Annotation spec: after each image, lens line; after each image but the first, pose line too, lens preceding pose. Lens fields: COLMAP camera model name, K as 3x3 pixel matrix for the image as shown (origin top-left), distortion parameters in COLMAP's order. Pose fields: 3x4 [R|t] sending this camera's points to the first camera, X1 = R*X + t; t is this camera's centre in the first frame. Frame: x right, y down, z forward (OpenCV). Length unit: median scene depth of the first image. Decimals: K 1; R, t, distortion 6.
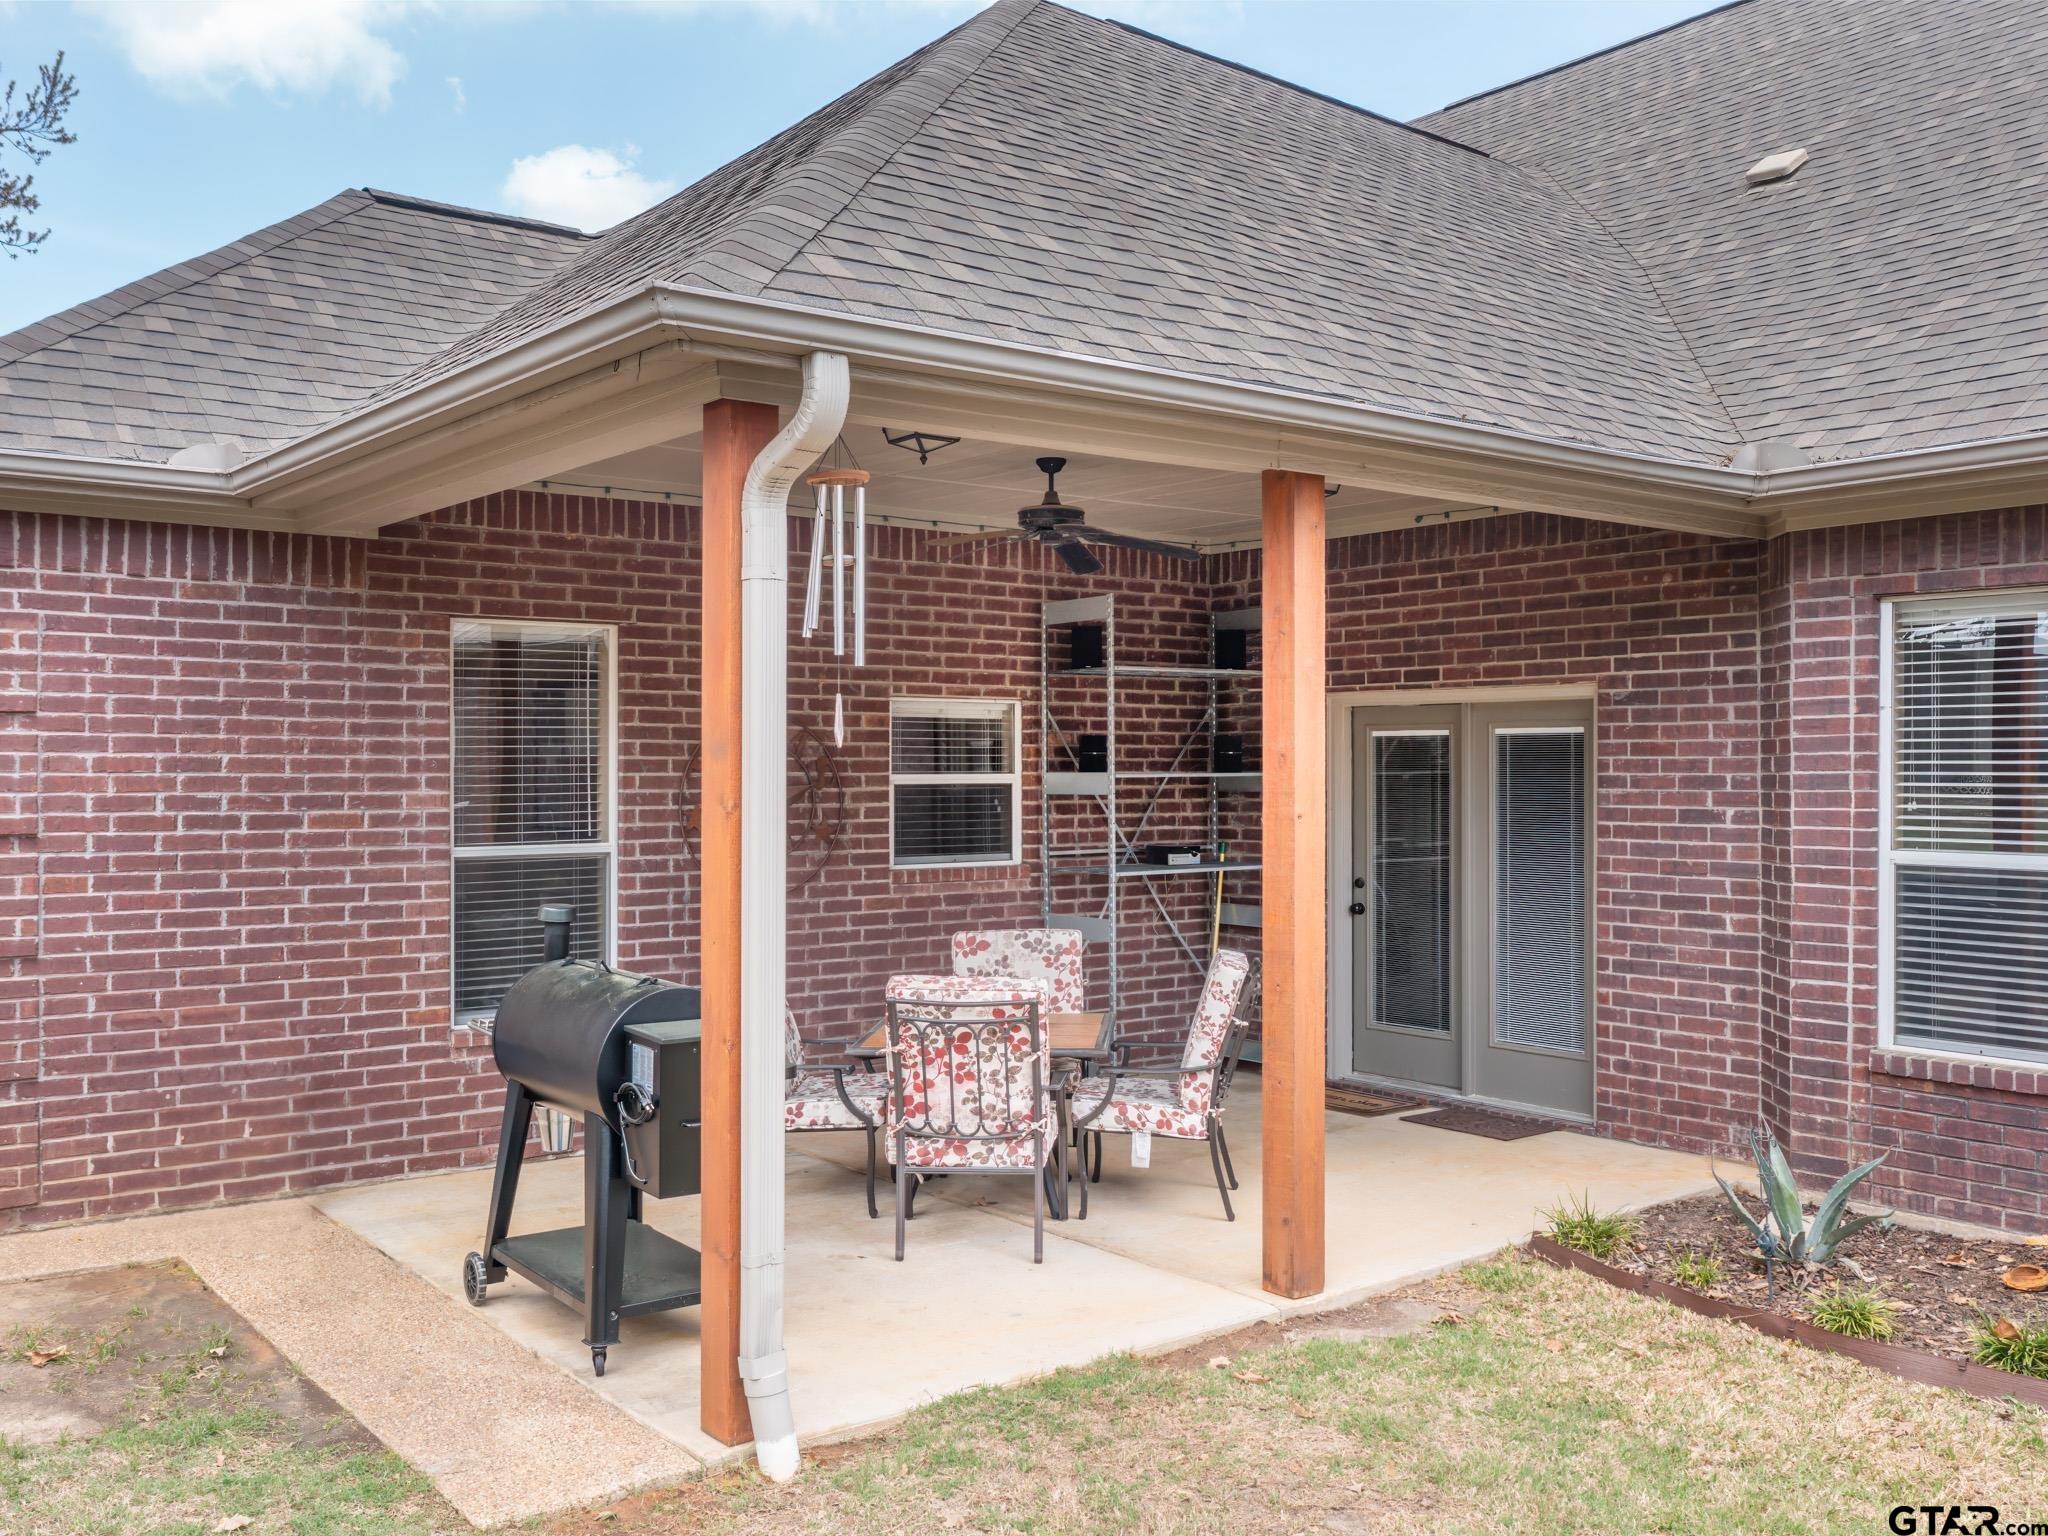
lens RADIAL K [[1840.4, 0, 1027.3], [0, 1840.4, 773.6], [0, 0, 1]] dist [0.010536, -0.002661]
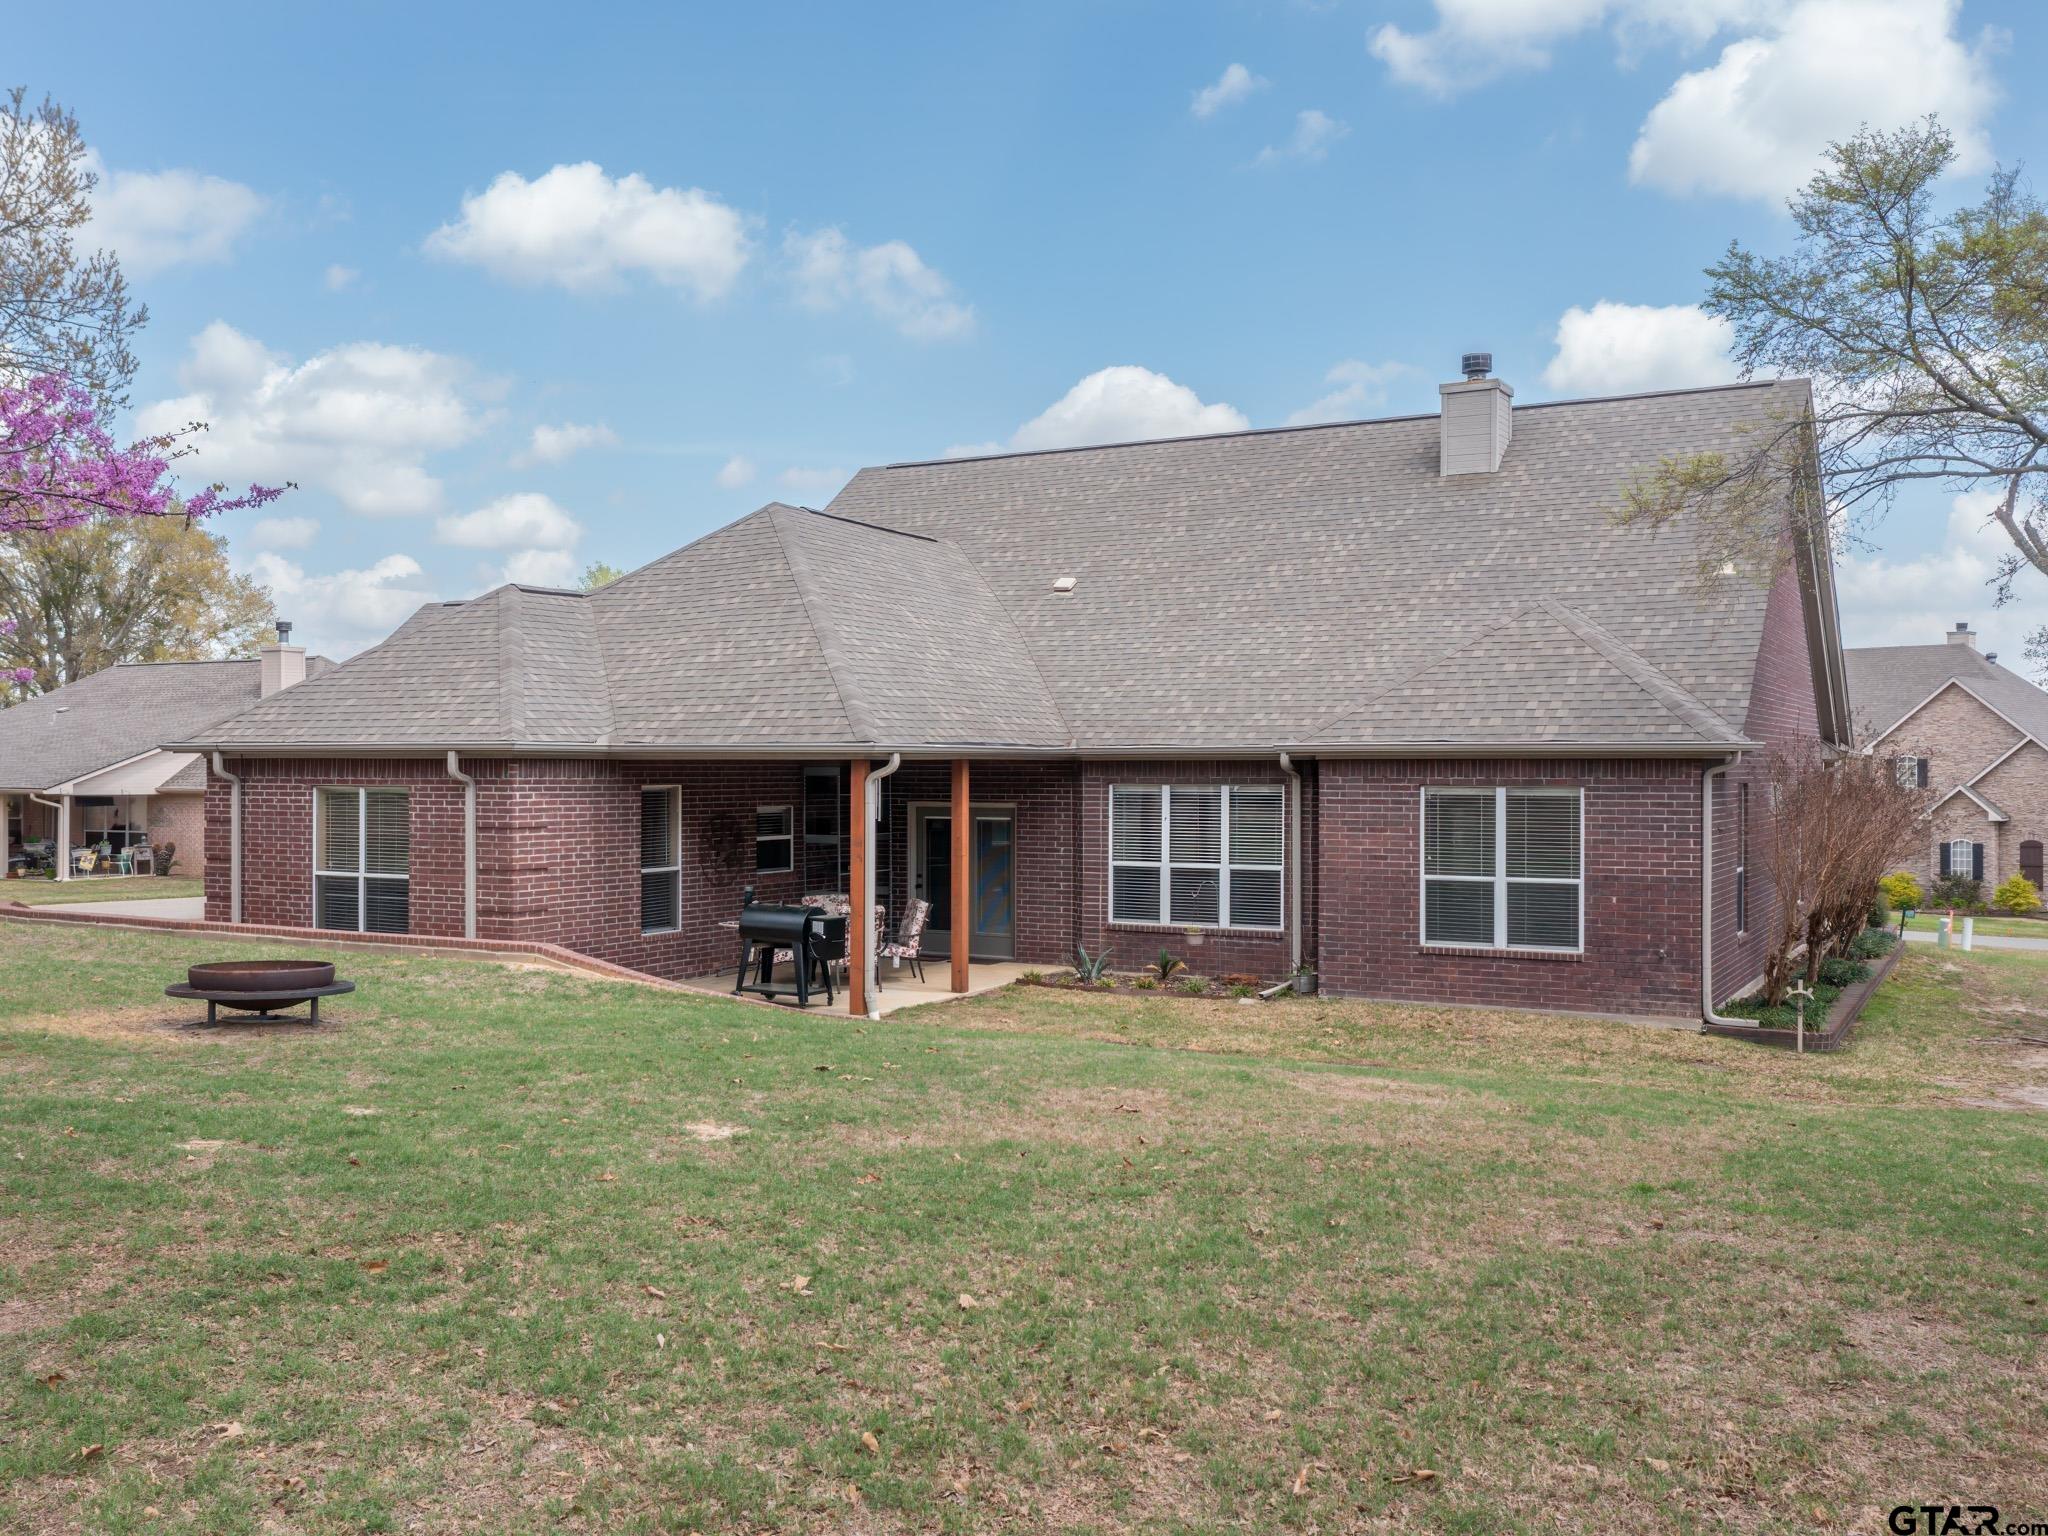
lens RADIAL K [[1821.1, 0, 1010.9], [0, 1821.1, 772.7], [0, 0, 1]] dist [-0.012199, 0.009899]
pose [[0.919969, 0.001052, 0.391990, -0.961179], [-0.000026, 0.999997, -0.002623, -0.106889], [-0.391991, 0.002403, 0.919966, -1.897016]]
